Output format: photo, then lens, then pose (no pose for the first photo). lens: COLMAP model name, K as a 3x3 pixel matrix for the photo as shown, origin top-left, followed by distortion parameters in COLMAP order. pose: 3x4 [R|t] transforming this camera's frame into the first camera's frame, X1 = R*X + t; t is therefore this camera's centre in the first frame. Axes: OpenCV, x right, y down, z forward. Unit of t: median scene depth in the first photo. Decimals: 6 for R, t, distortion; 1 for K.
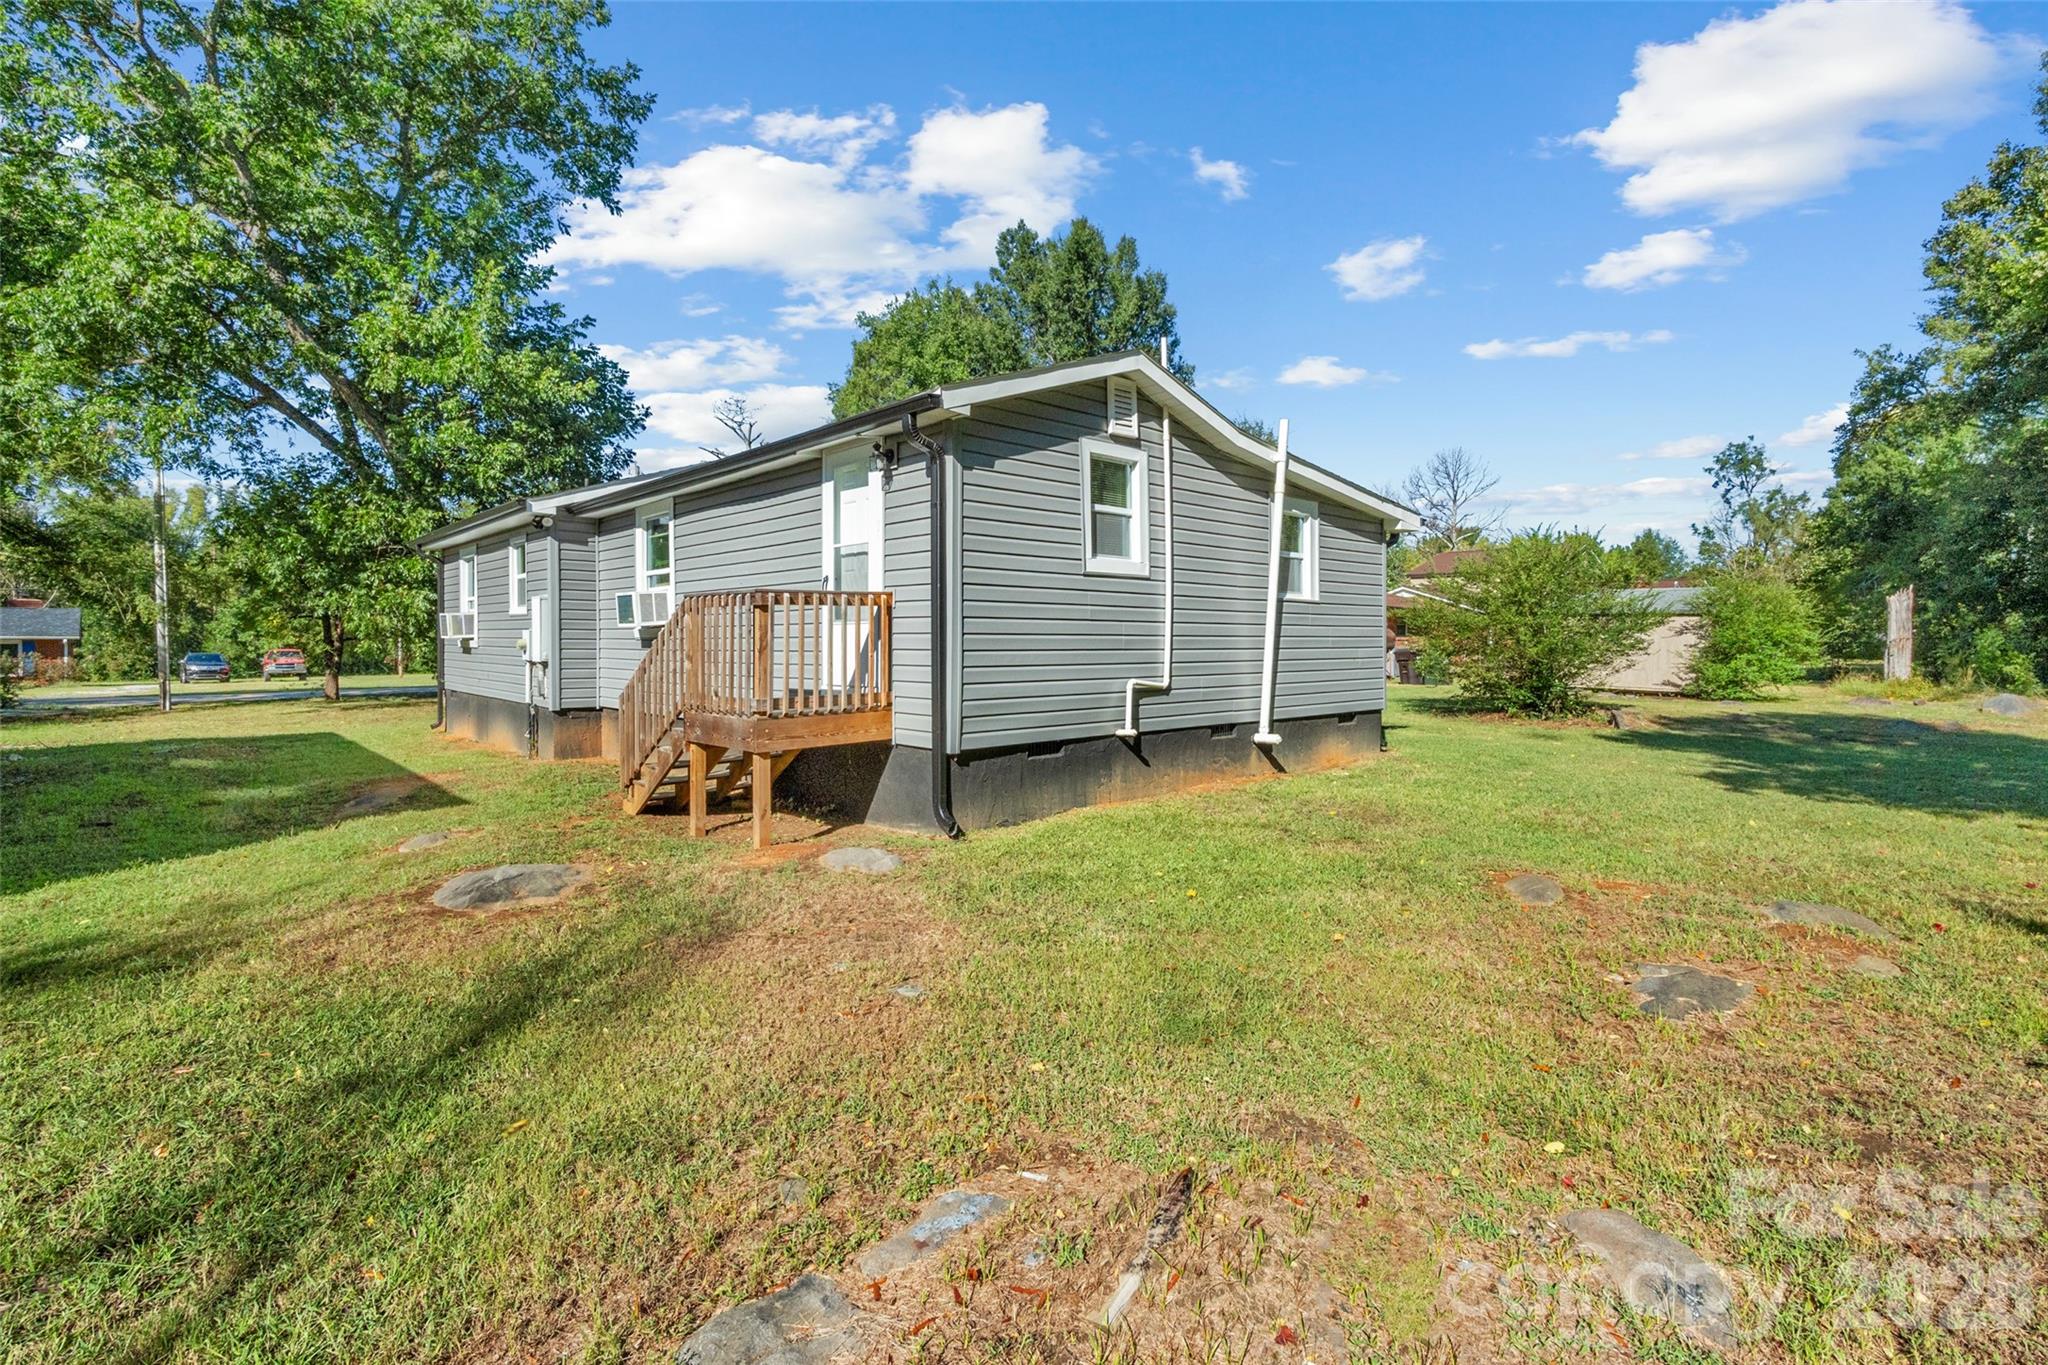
lens RADIAL K [[942.6, 0, 1026.1], [0, 942.6, 640.3], [0, 0, 1]] dist [-0.000223, -0.000020]
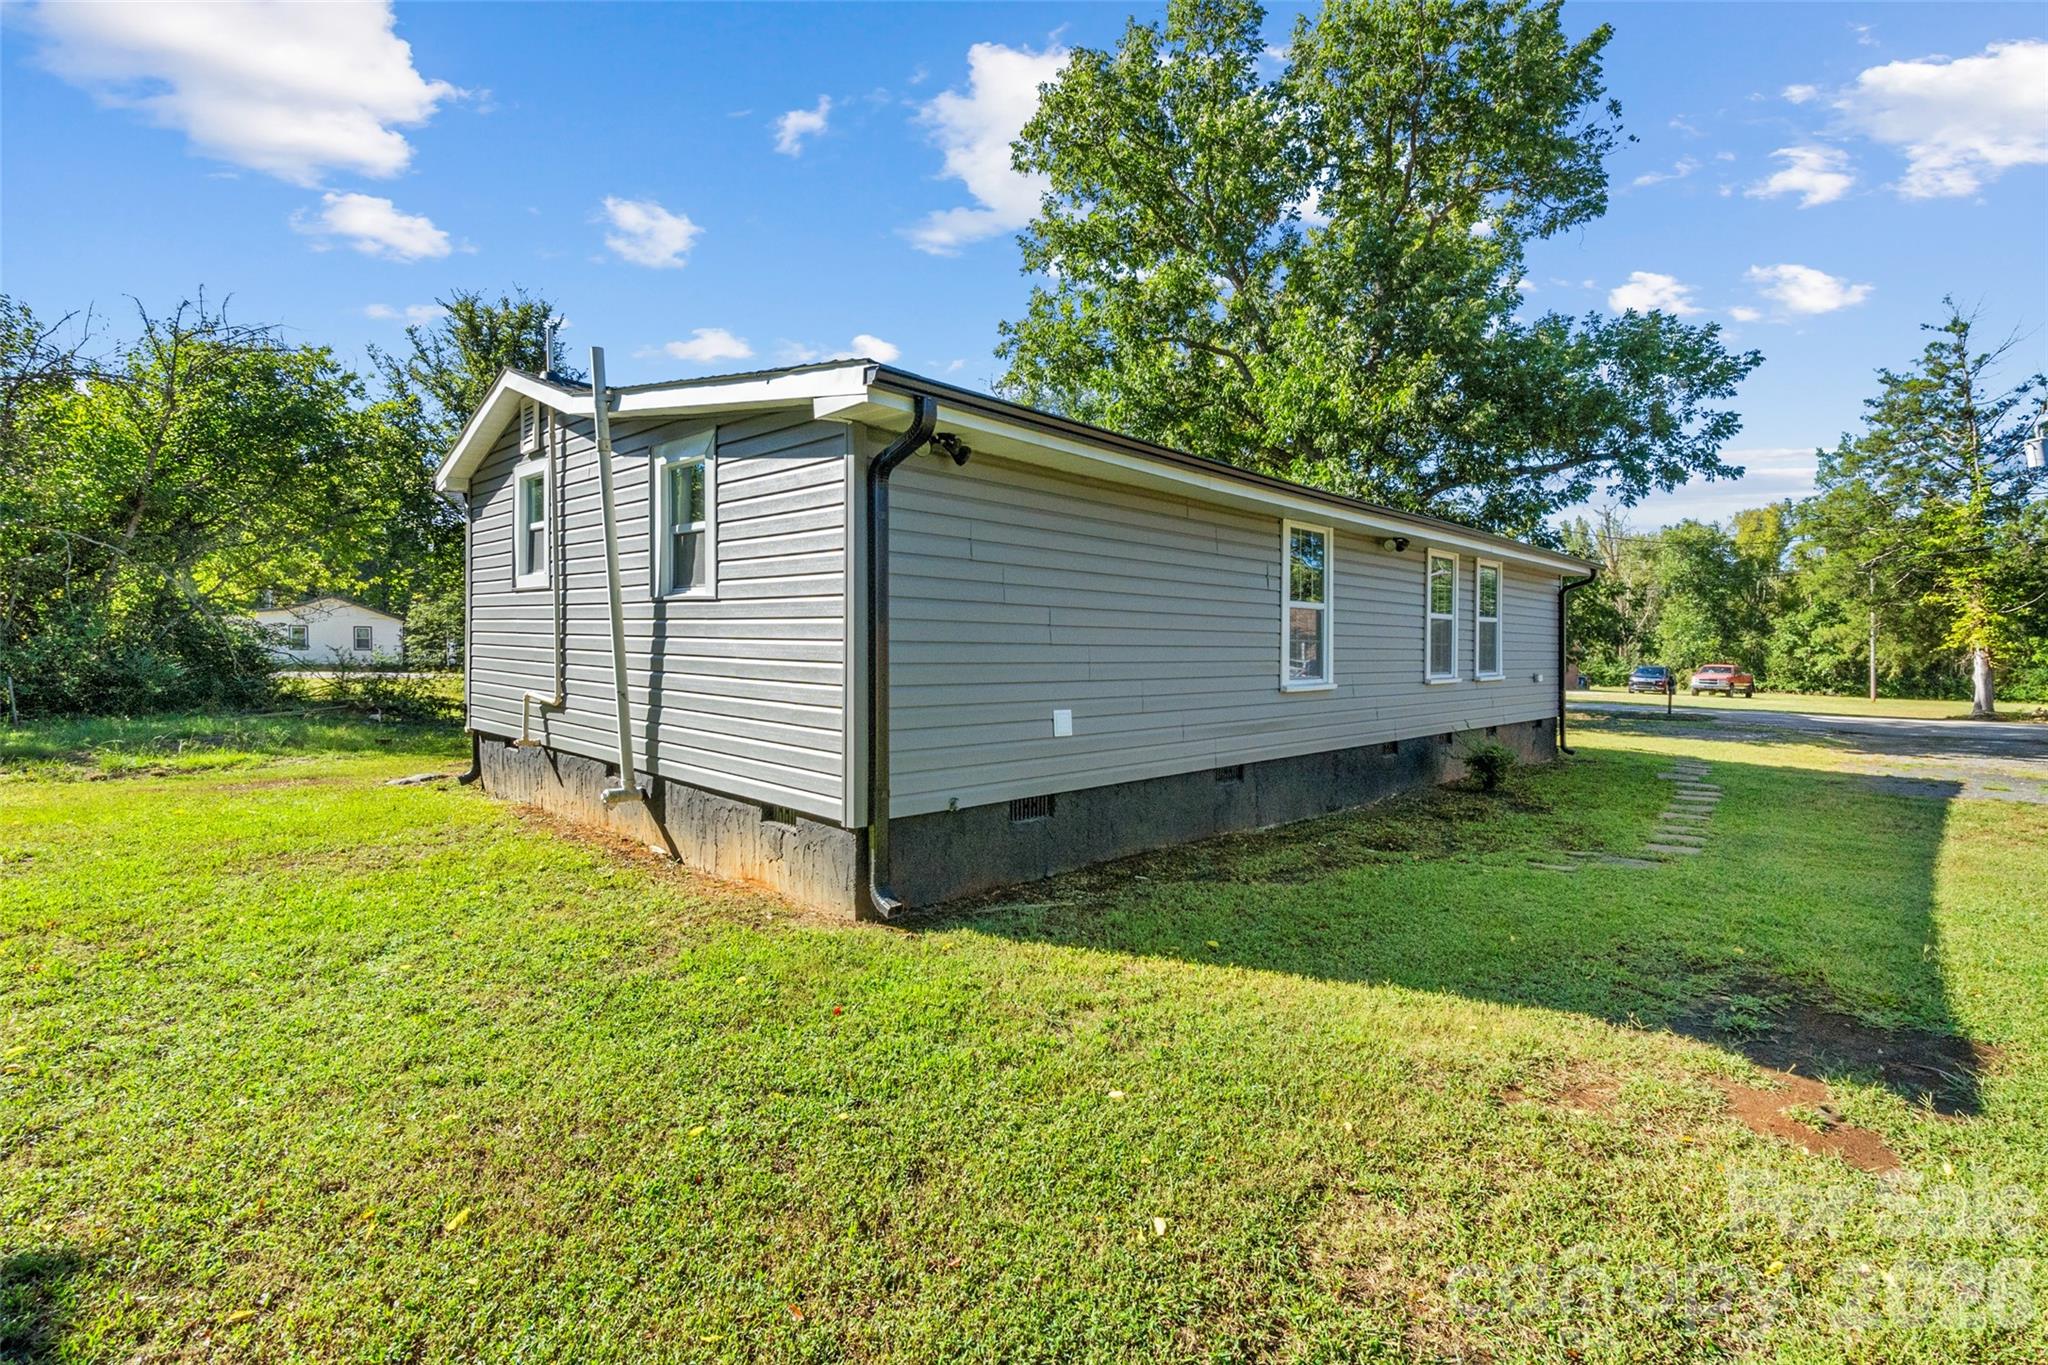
lens RADIAL K [[942.6, 0, 1026.1], [0, 942.6, 640.3], [0, 0, 1]] dist [-0.000223, -0.000020]
pose [[0.061415, 0.001583, -0.998111, 0.925191], [-0.018623, 0.999826, 0.000440, -0.018180], [0.997939, 0.018561, 0.061434, 1.179658]]
